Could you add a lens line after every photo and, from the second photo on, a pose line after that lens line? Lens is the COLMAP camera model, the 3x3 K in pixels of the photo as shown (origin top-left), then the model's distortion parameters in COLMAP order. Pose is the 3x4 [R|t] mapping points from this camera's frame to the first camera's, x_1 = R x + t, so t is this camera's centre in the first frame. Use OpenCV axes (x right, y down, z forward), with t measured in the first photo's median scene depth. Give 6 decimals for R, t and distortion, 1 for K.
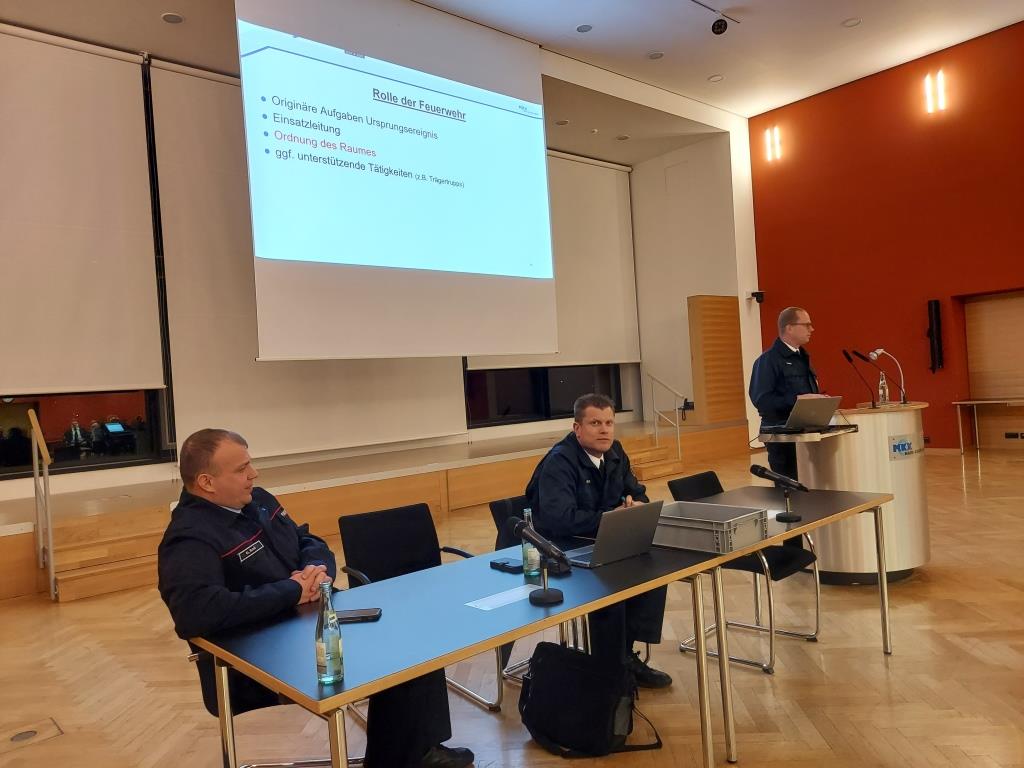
lens RADIAL K [[742.5, 0, 516.1], [0, 742.5, 381.6], [0, 0, 1]] dist [0.014862, 0.002027]
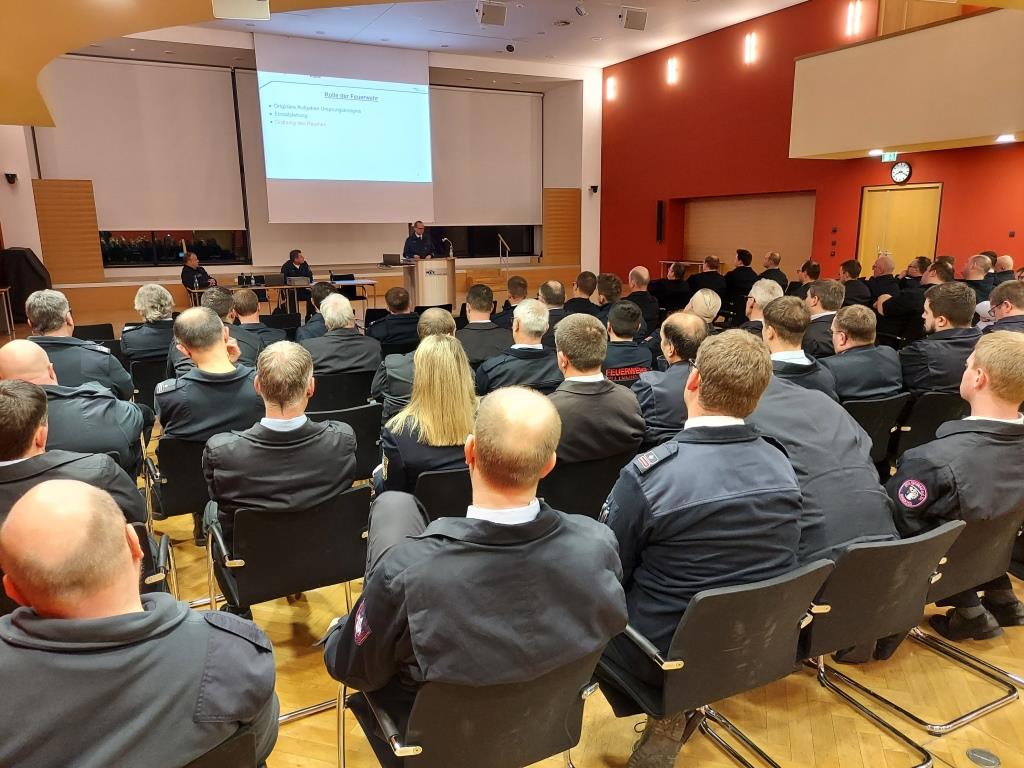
lens RADIAL K [[742.5, 0, 508.6], [0, 742.5, 387.4], [0, 0, 1]] dist [0.014862, 0.002027]
pose [[0.968794, 0.104447, -0.224786, 0.729940], [-0.050782, 0.971284, 0.232441, -0.080689], [0.242609, -0.213773, 0.946278, -0.879034]]
